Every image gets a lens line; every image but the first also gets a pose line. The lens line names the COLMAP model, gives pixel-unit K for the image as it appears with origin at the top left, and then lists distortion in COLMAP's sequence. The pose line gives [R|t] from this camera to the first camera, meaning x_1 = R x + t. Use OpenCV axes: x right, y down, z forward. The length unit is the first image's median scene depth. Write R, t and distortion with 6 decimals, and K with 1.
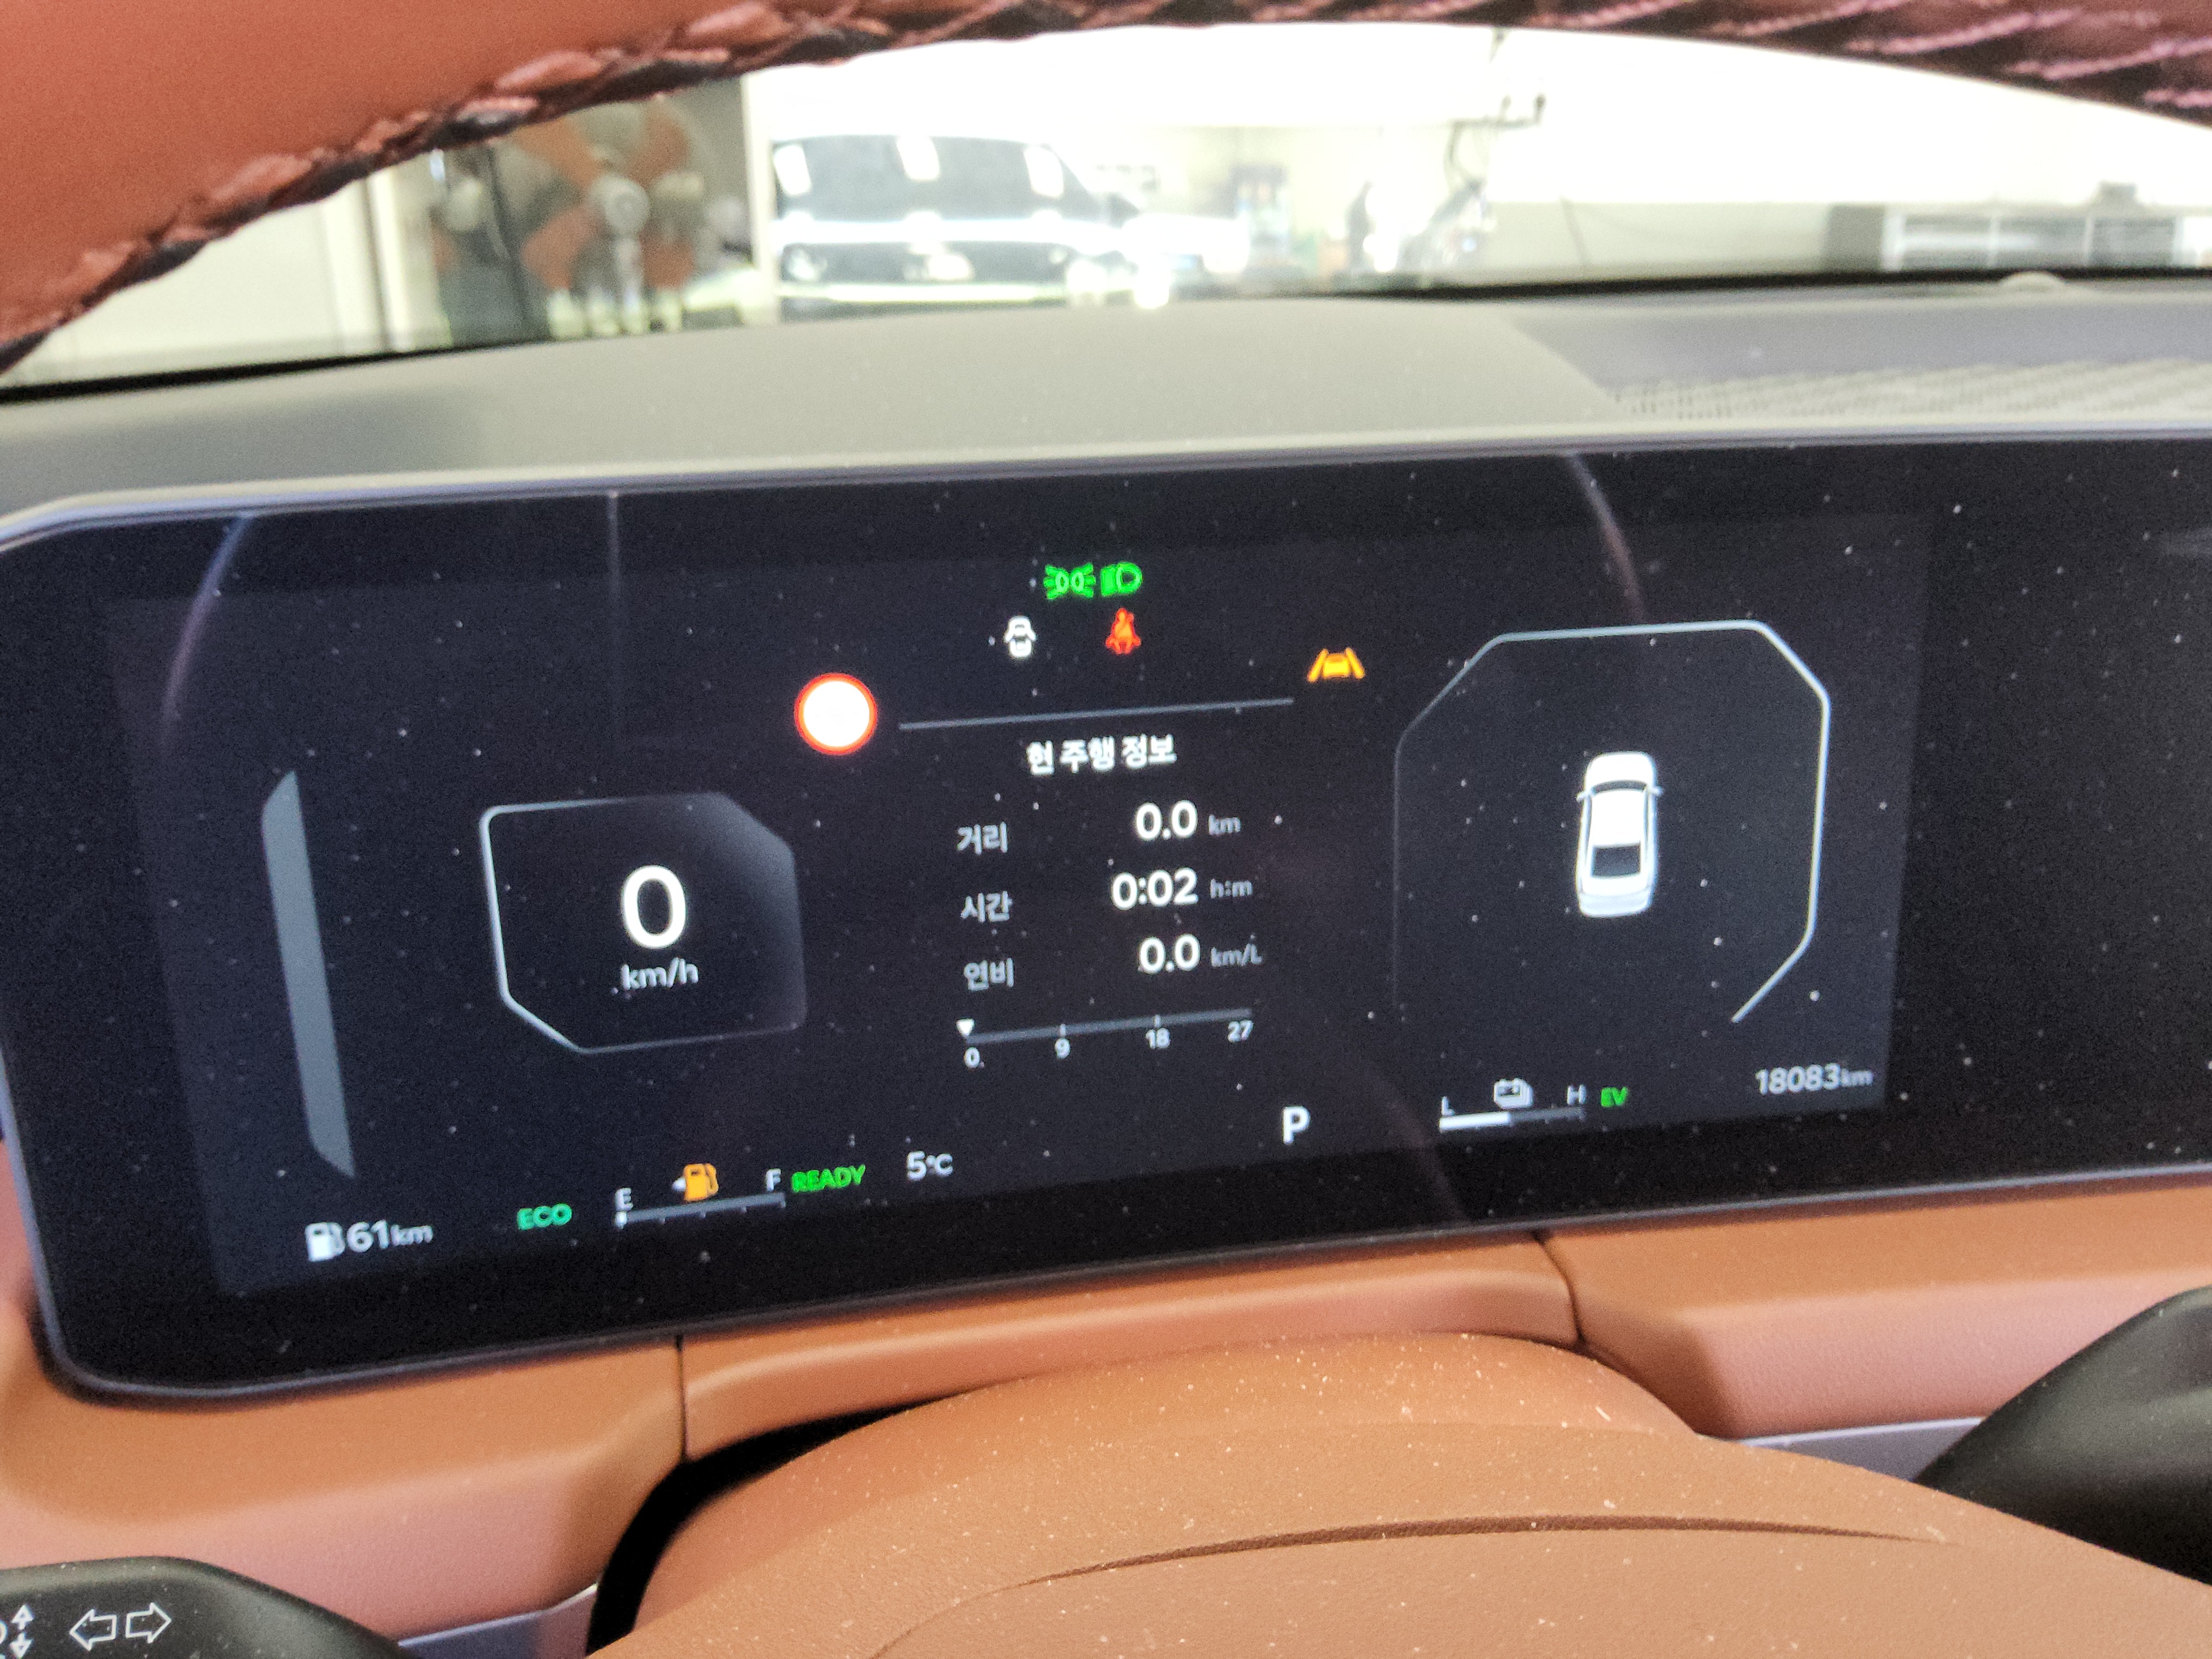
lens RADIAL K [[1634.4, 0, 1077.6], [0, 1634.4, 816.2], [0, 0, 1]] dist [0.145570, -0.286954]
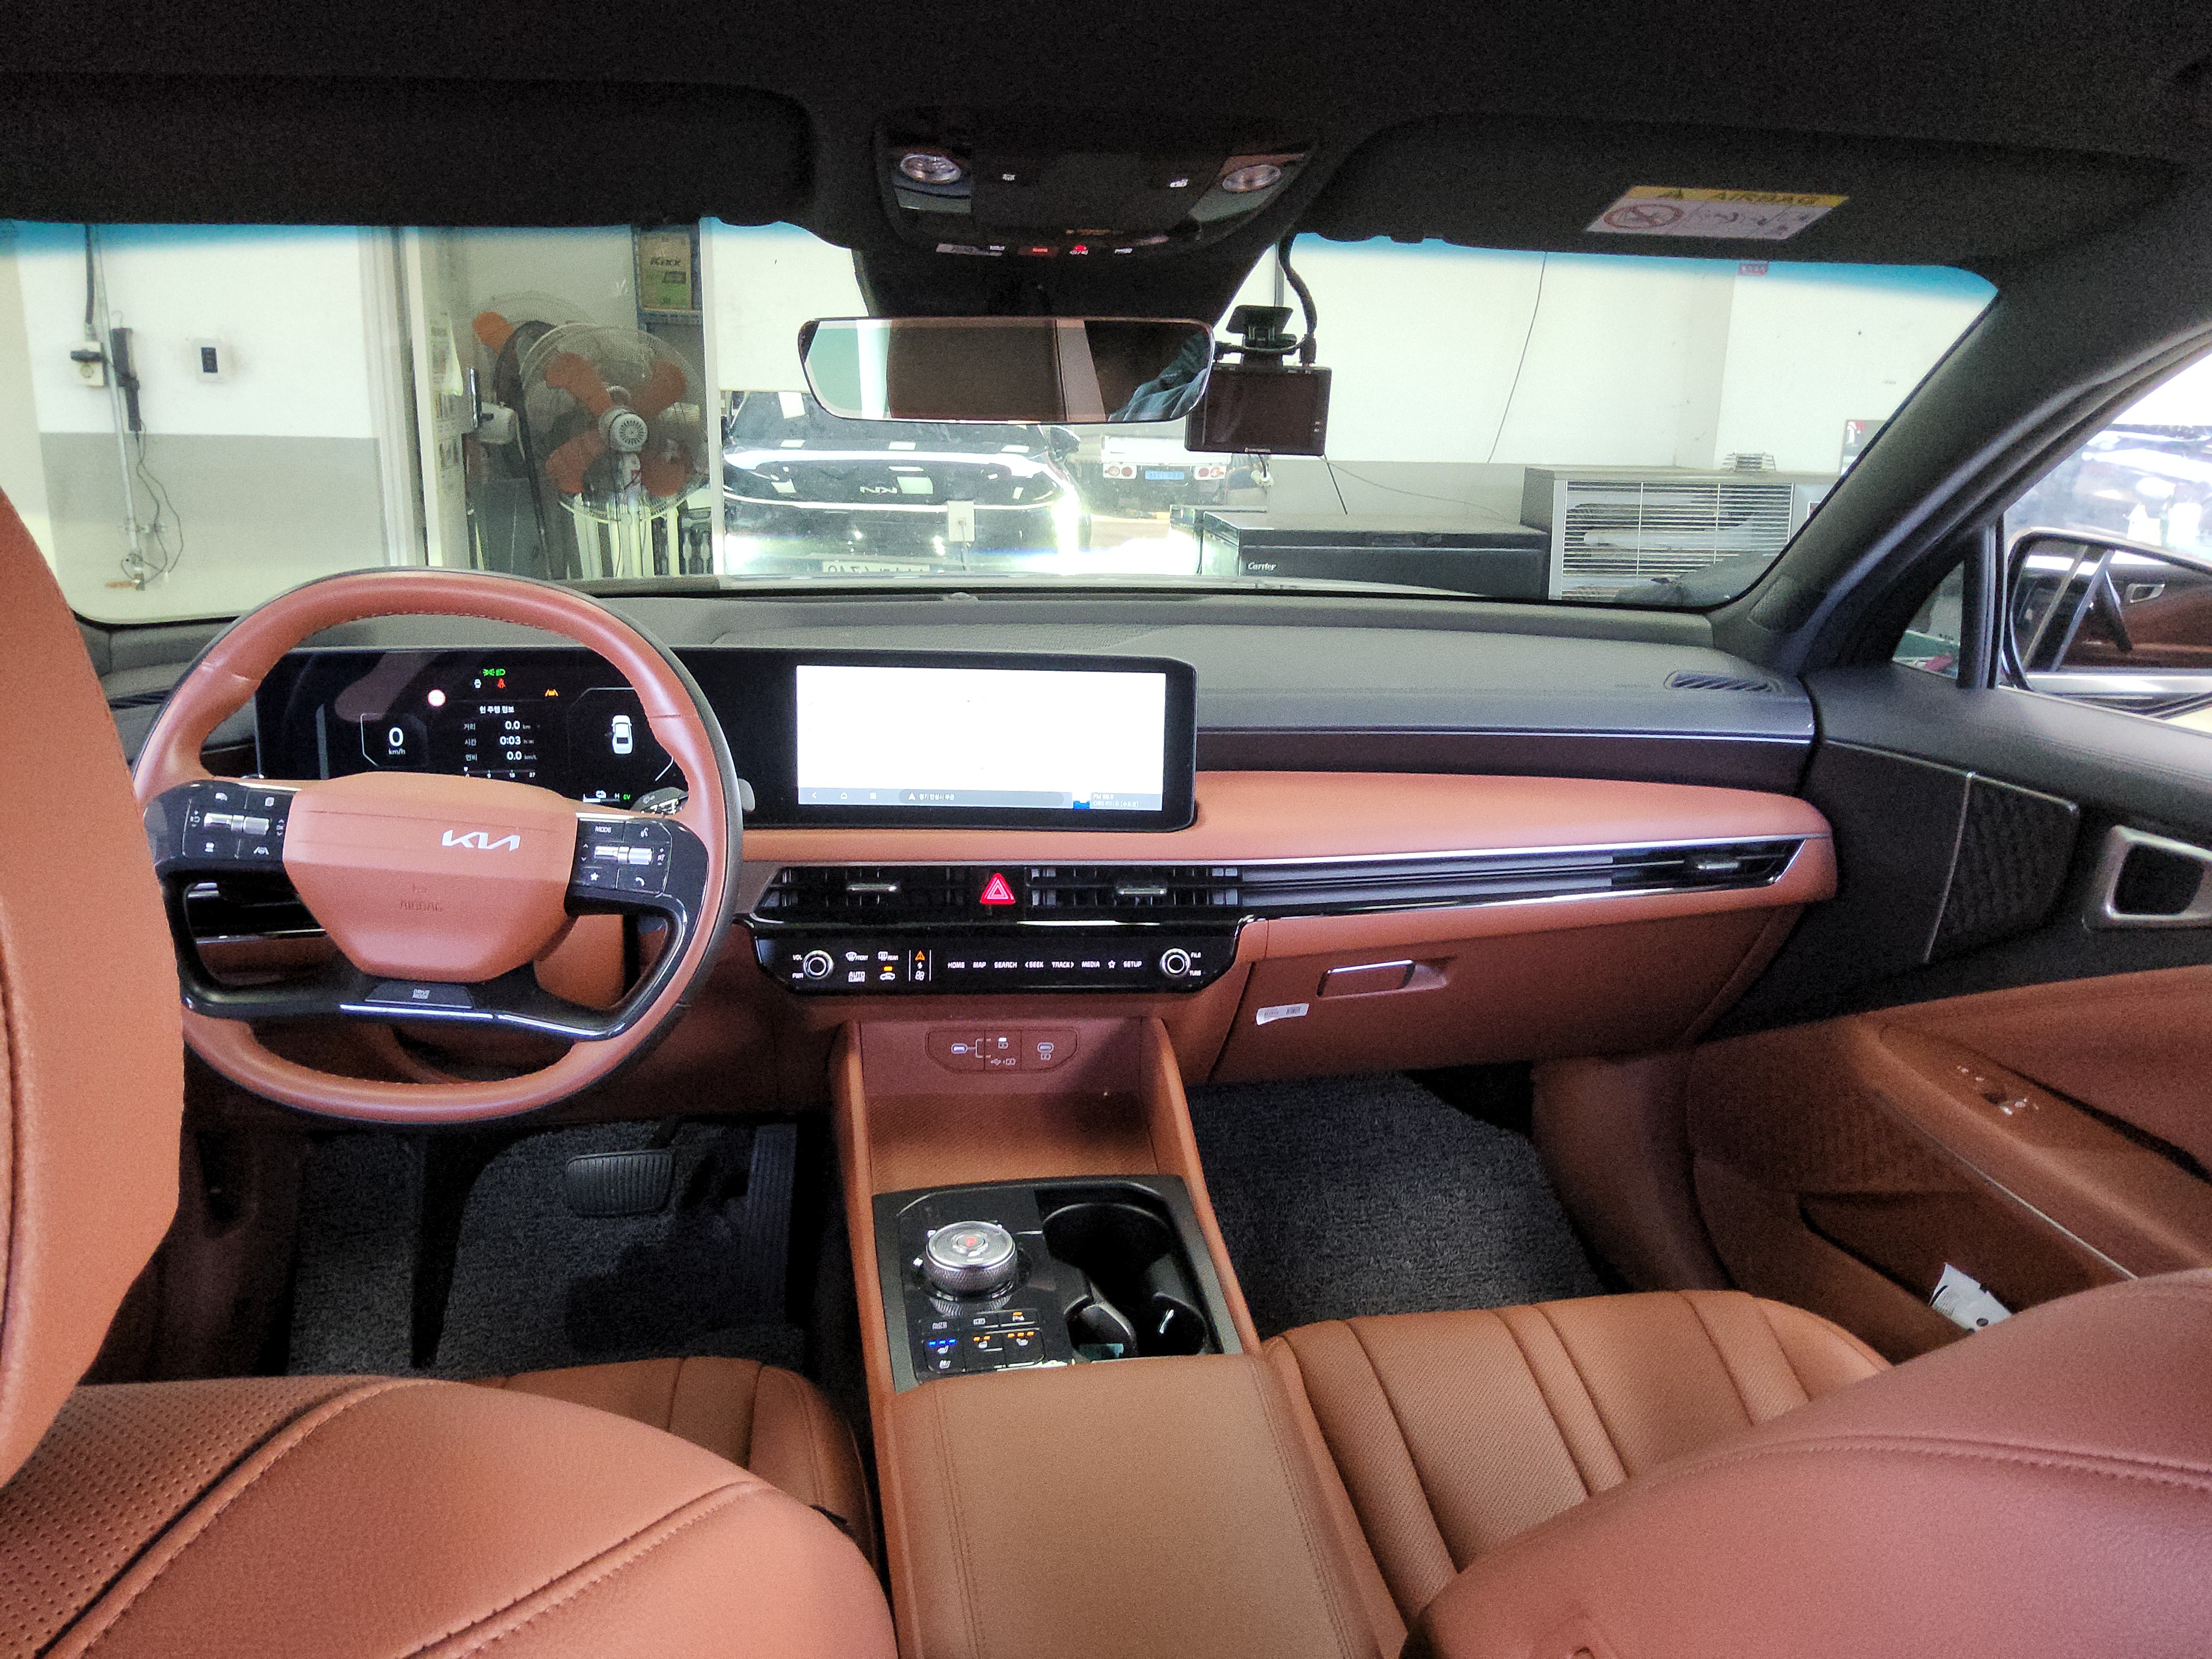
lens RADIAL K [[1634.4, 0, 1077.6], [0, 1634.4, 816.2], [0, 0, 1]] dist [0.145570, -0.286954]
pose [[0.999559, 0.026810, -0.012781, 1.693963], [-0.028063, 0.993444, -0.110821, 0.722165], [0.009727, 0.111131, 0.993758, -3.549190]]
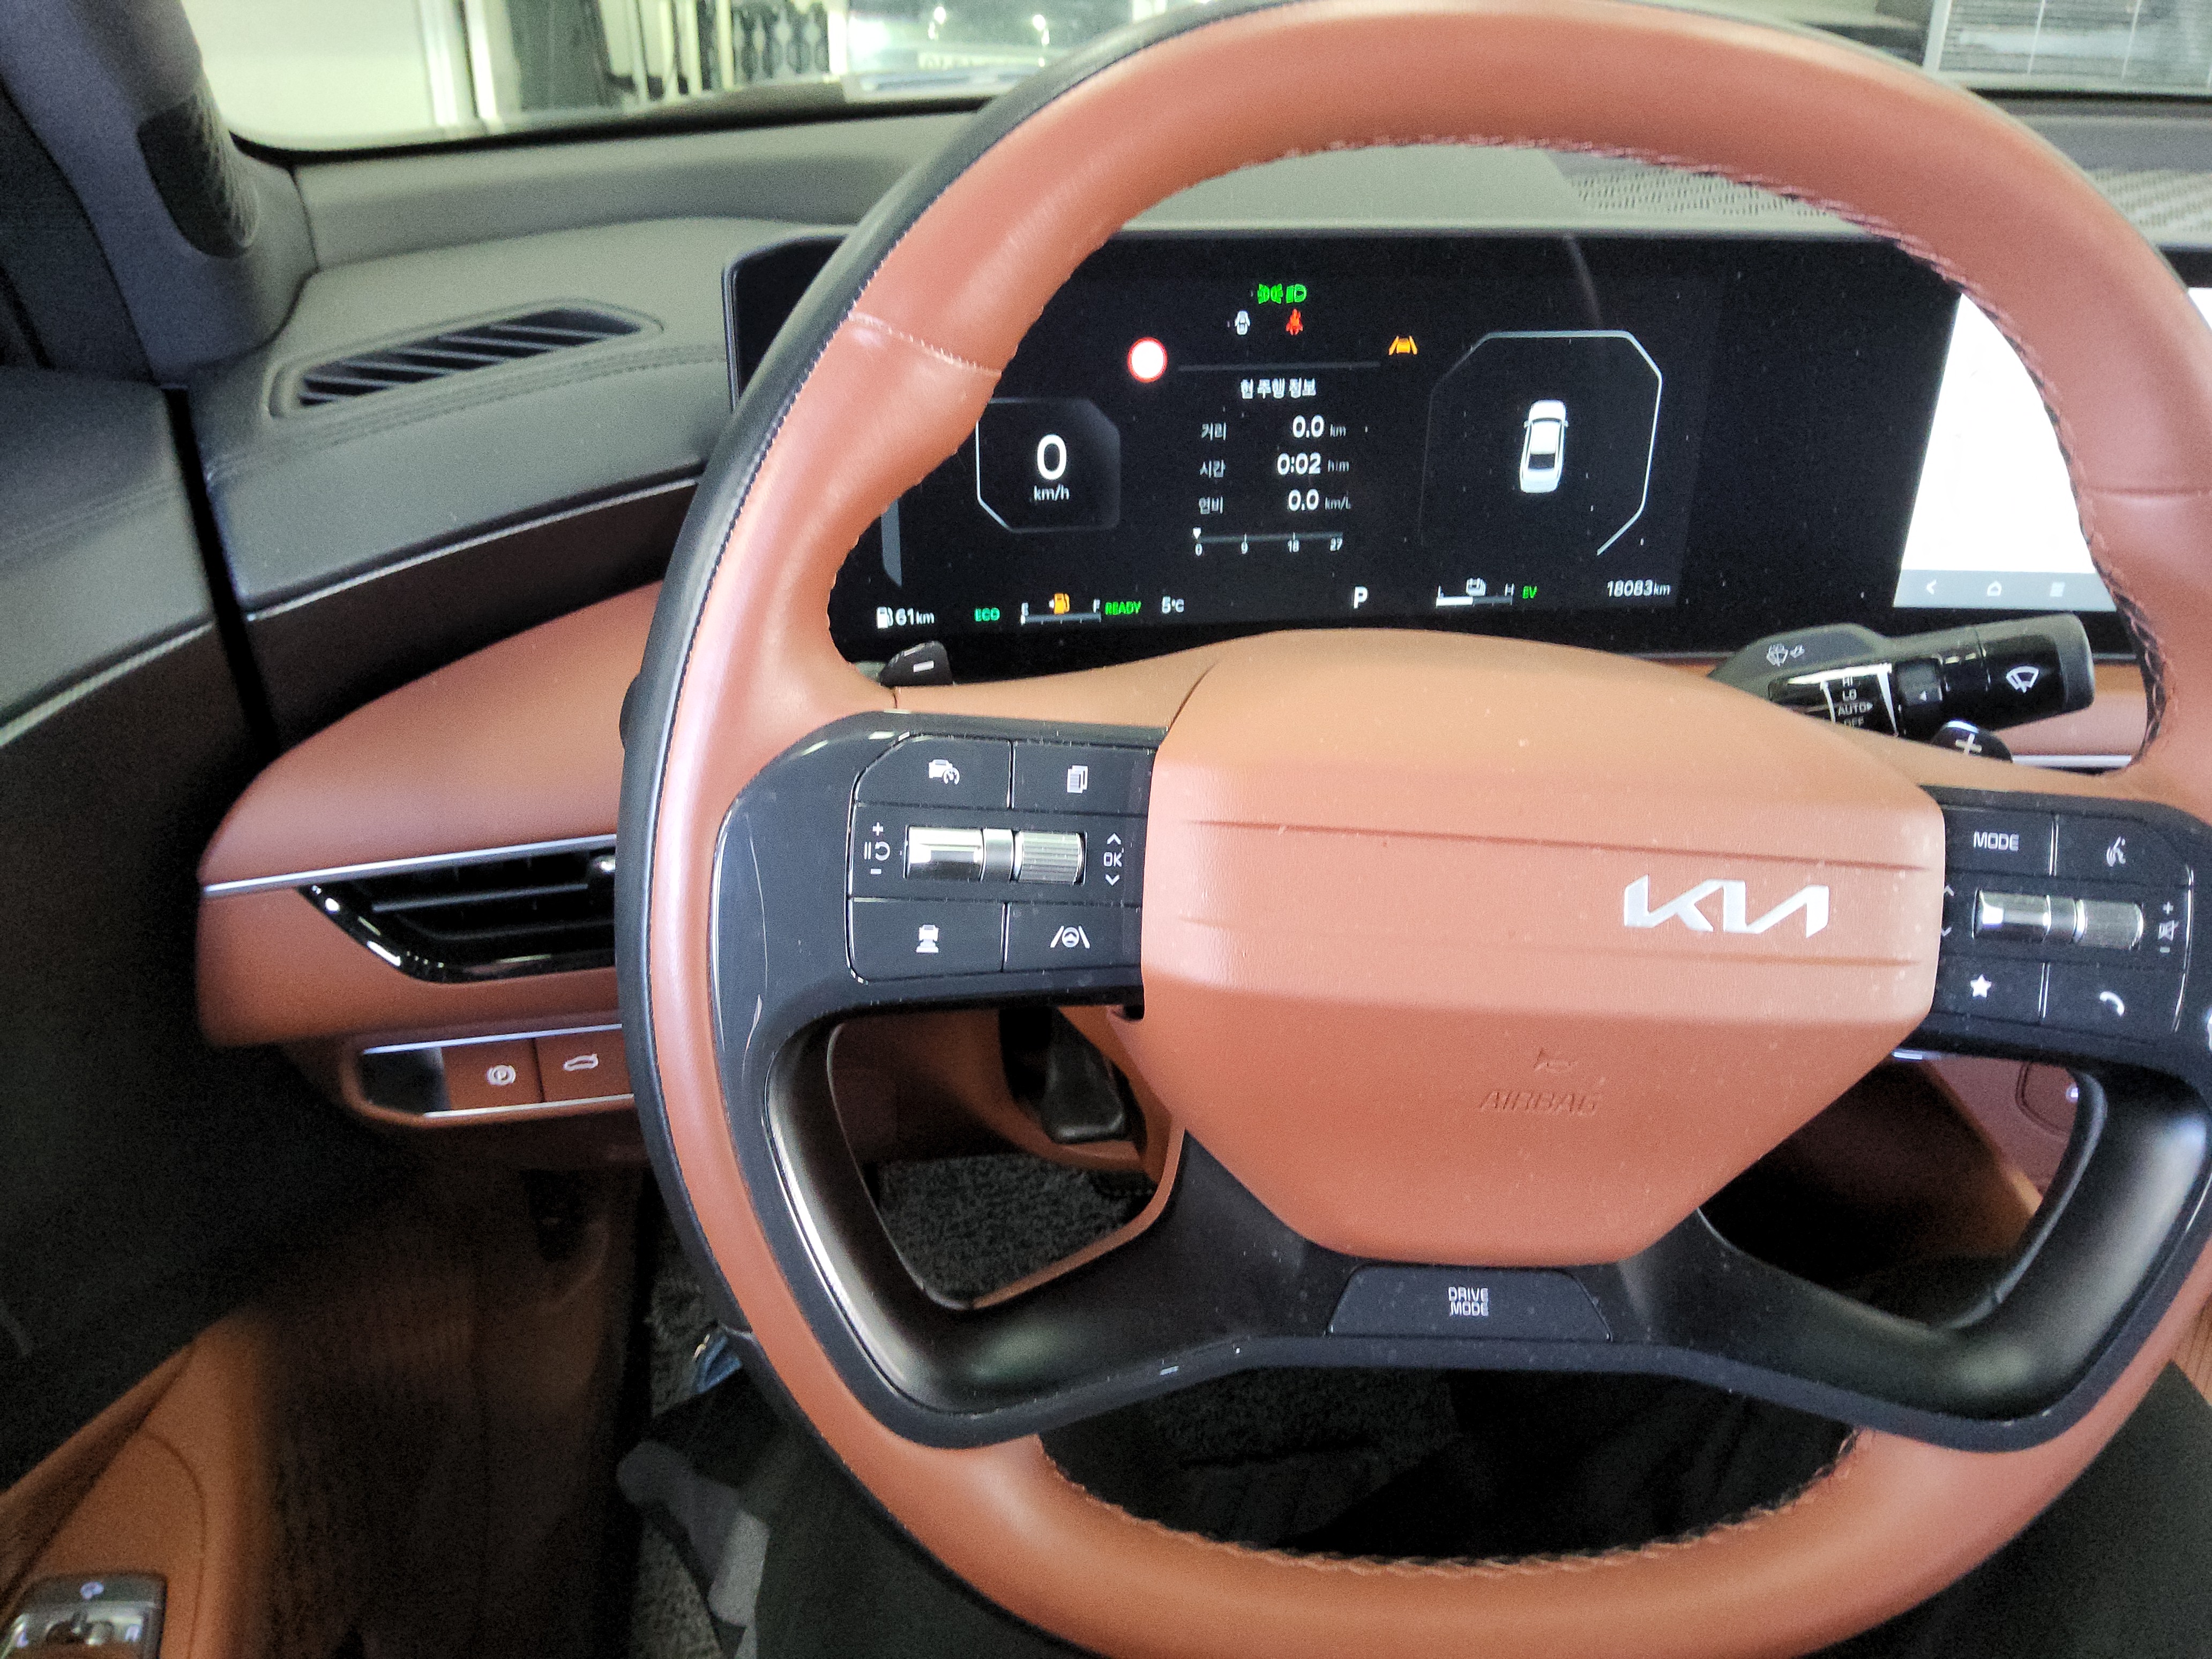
lens RADIAL K [[1634.4, 0, 1077.6], [0, 1634.4, 816.2], [0, 0, 1]] dist [0.145570, -0.286954]
pose [[0.999021, 0.044238, -0.000833, -0.193254], [-0.043569, 0.986833, 0.155764, 0.163031], [0.007713, -0.155575, 0.987794, -0.980372]]
